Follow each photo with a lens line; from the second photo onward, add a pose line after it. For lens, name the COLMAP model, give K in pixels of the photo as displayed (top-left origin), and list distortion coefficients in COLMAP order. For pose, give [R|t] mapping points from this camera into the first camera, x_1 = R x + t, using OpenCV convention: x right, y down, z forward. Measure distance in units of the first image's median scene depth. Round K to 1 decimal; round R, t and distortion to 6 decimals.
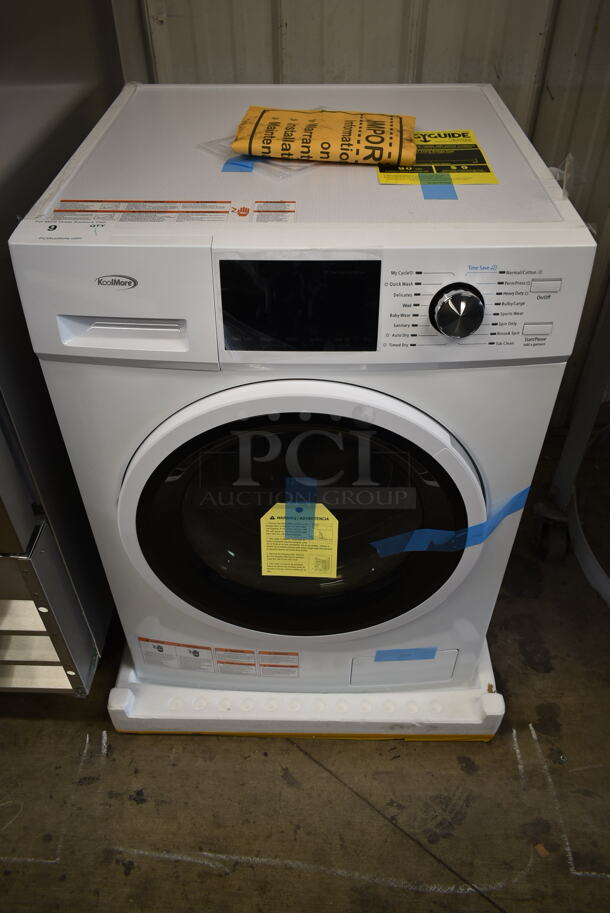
lens RADIAL K [[697.5, 0, 300.5], [0, 697.5, 454.4], [0, 0, 1]] dist [-0.009659, 0.000846]
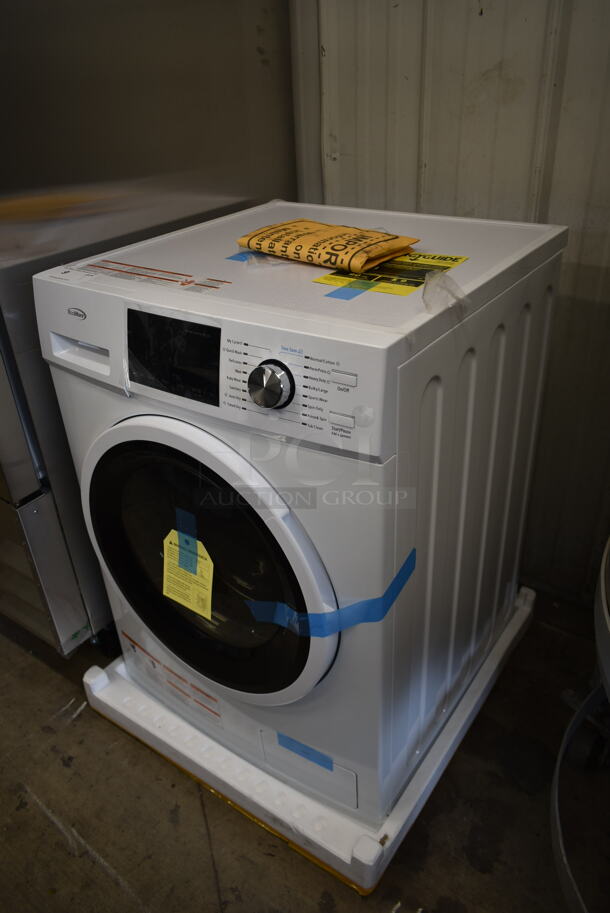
lens RADIAL K [[696.5, 0, 305.0], [0, 696.5, 456.5], [0, 0, 1]] dist [-0.012638, -0.001562]
pose [[0.825921, 0.255220, -0.502710, 0.713420], [-0.342229, 0.935553, -0.087290, -0.017721], [0.448034, 0.244137, 0.860037, 0.085987]]
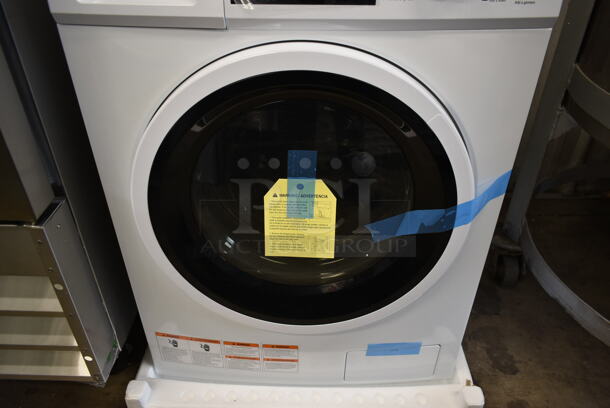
lens RADIAL K [[466.0, 0, 305.0], [0, 466.0, 204.0], [0, 0, 1]] dist [-0.009659, 0.000846]
pose [[0.999937, 0.007382, 0.008503, -0.000212], [-0.006179, 0.990998, -0.133737, 0.209699], [-0.009414, 0.133676, 0.990980, 0.304622]]
